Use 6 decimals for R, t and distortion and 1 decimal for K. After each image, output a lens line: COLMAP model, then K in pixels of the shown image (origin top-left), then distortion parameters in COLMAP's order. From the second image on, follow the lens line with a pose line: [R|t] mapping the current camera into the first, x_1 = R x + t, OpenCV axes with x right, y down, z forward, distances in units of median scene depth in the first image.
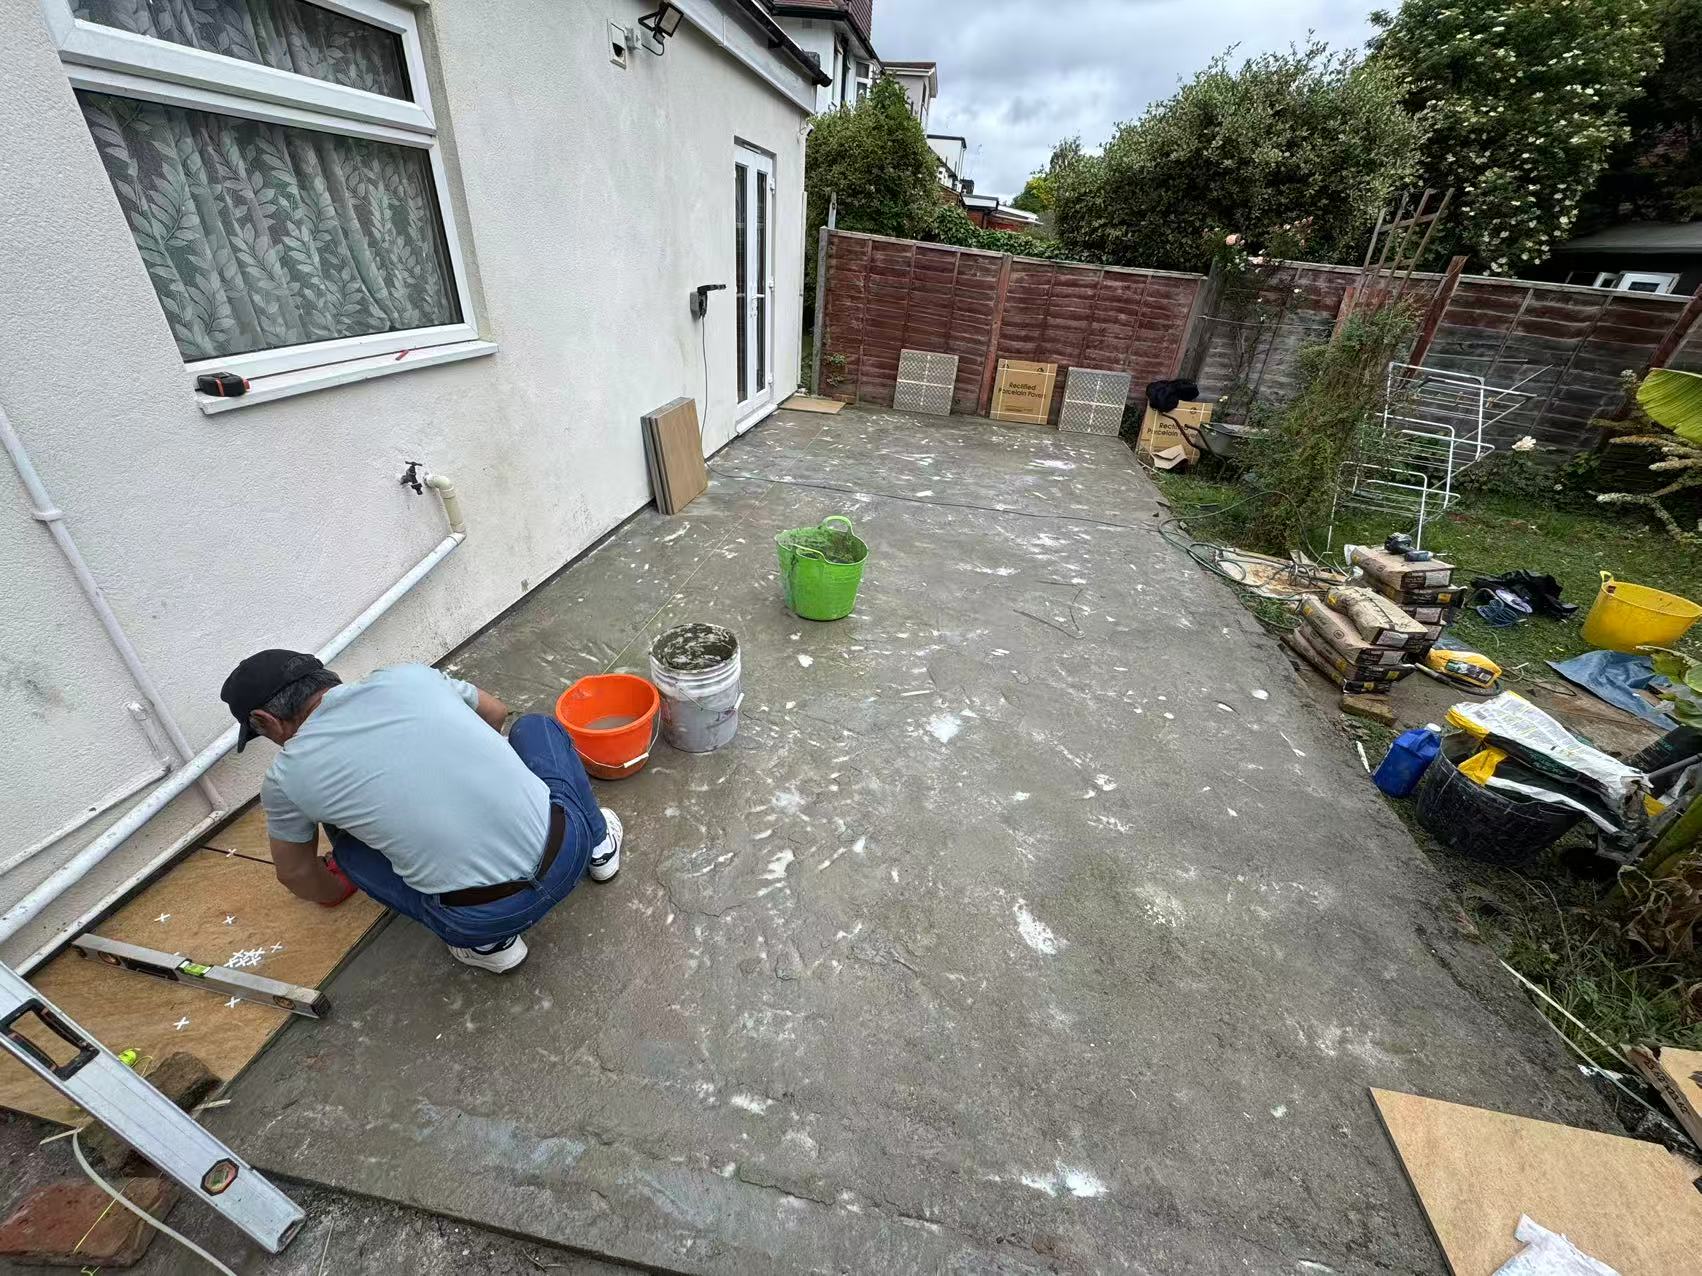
lens RADIAL K [[676.9, 0, 850.8], [0, 676.9, 637.3], [0, 0, 1]] dist [-0.002380, 0.000910]
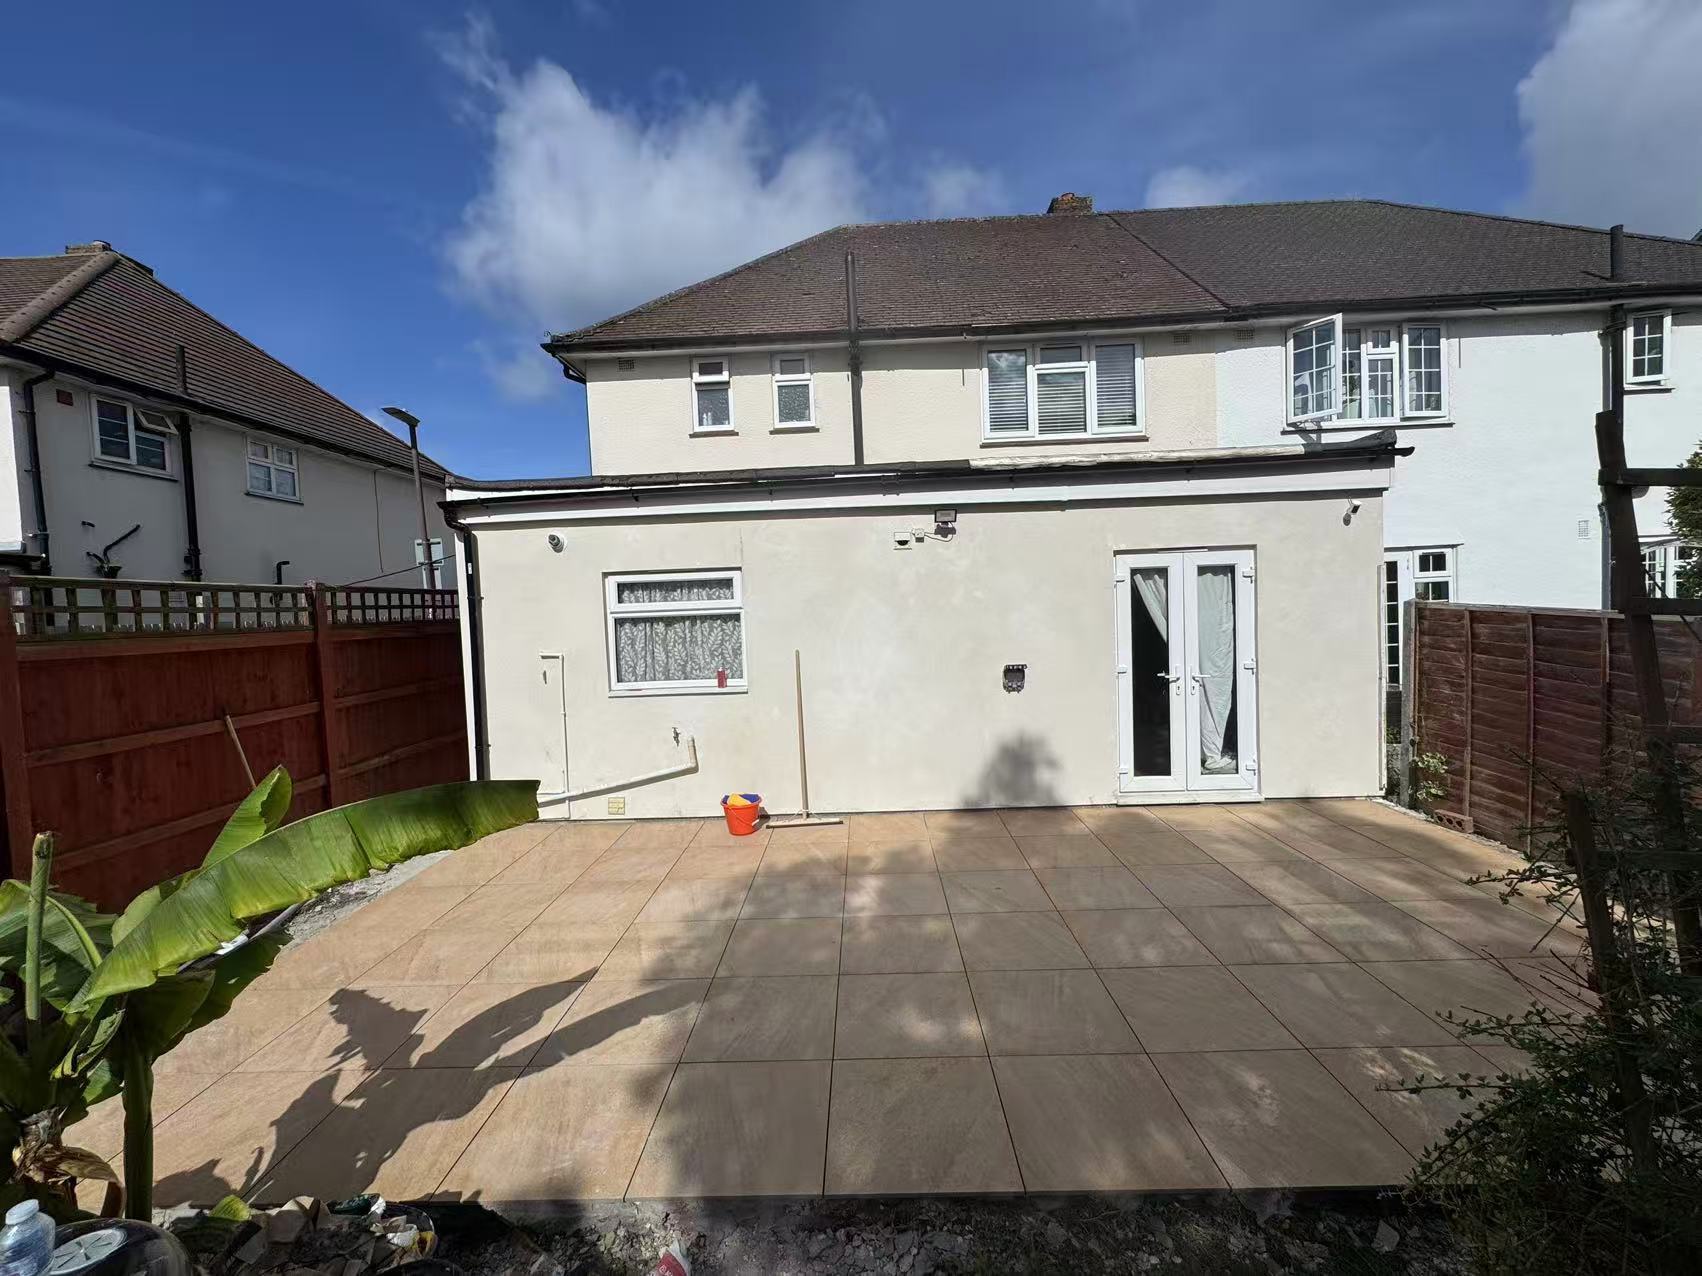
lens RADIAL K [[676.9, 0, 844.3], [0, 676.9, 638.5], [0, 0, 1]] dist [-0.002380, 0.000910]
pose [[0.131316, -0.032280, -0.990815, 0.645247], [-0.463034, 0.881750, -0.090094, -0.204062], [0.876559, 0.470612, 0.100841, 0.384940]]
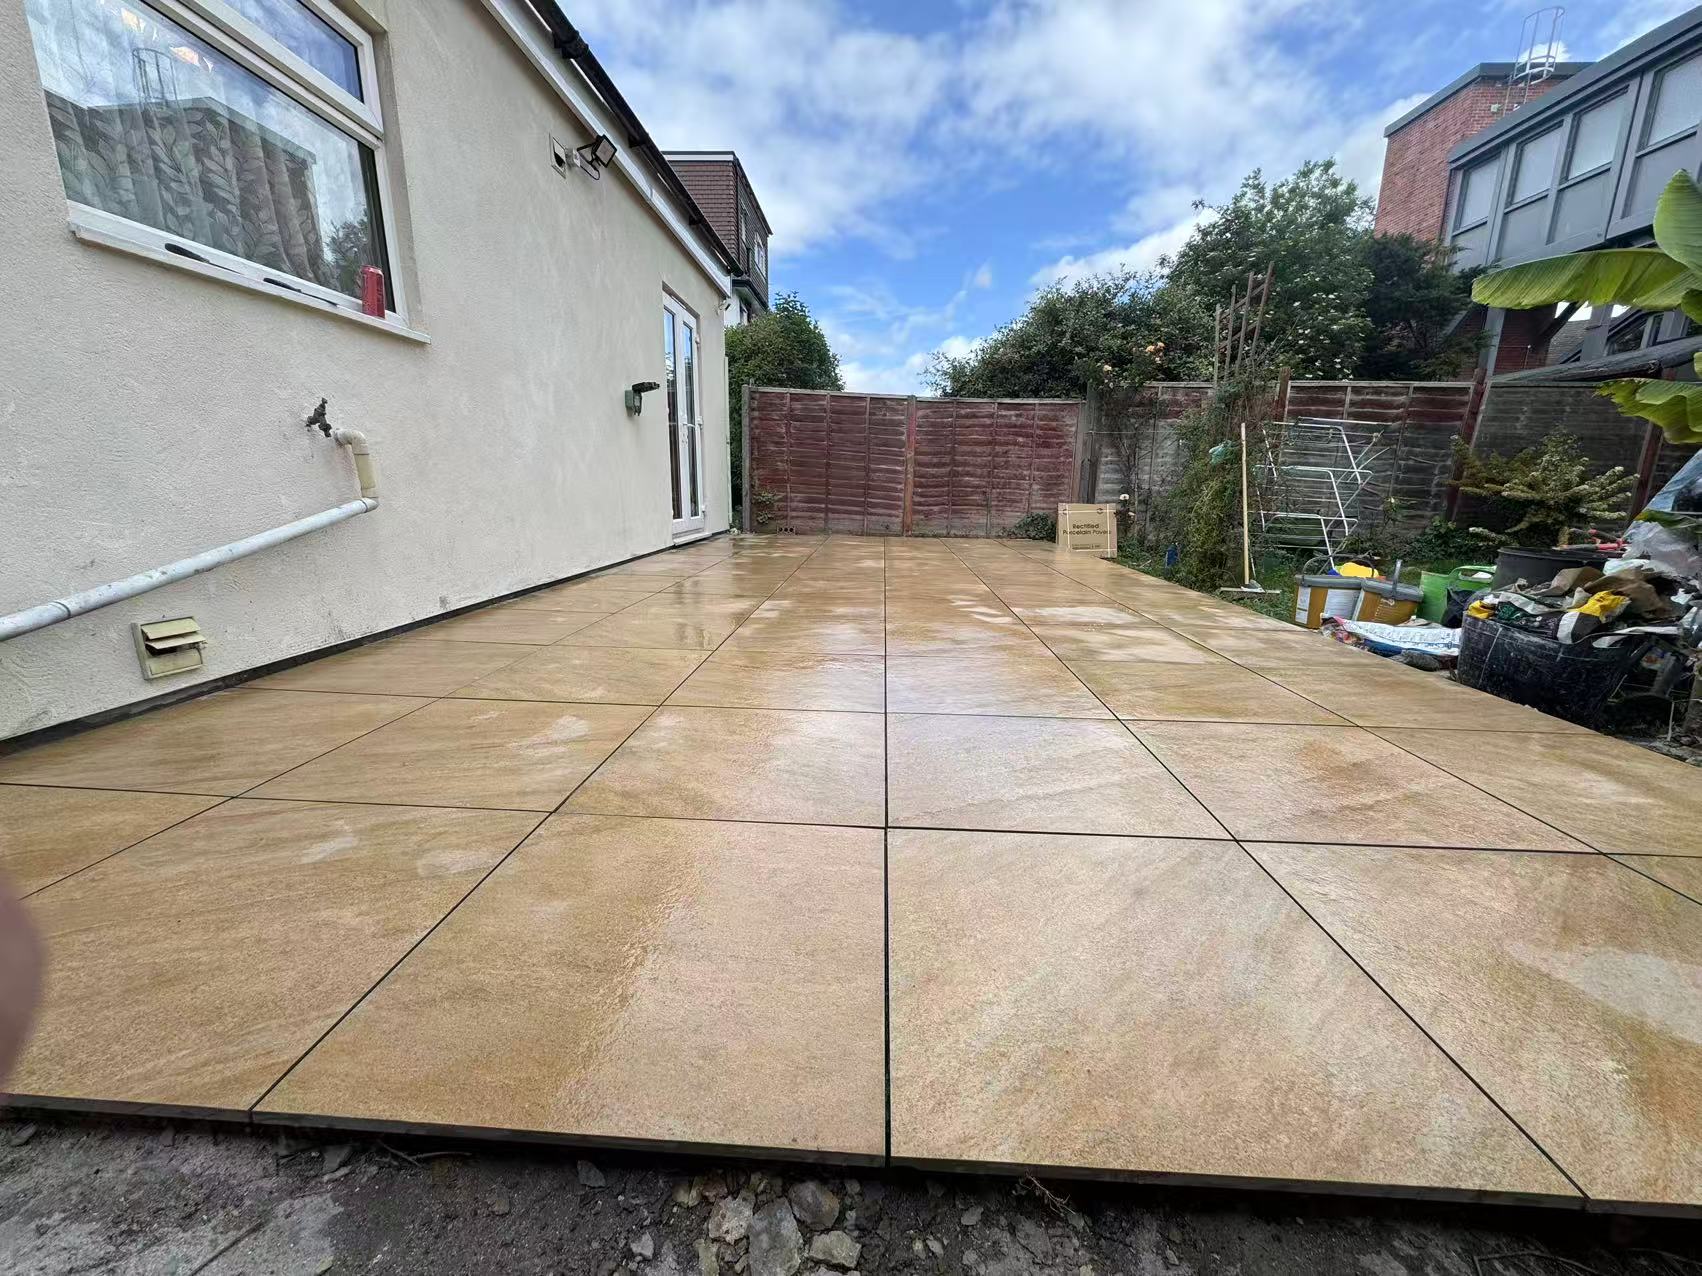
lens RADIAL K [[676.9, 0, 849.7], [0, 676.9, 637.5], [0, 0, 1]] dist [-0.002380, 0.000910]
pose [[0.990486, -0.087130, 0.106518, -0.024668], [0.115280, 0.948064, -0.296456, 0.135266], [-0.075155, 0.305915, 0.949088, 0.062409]]
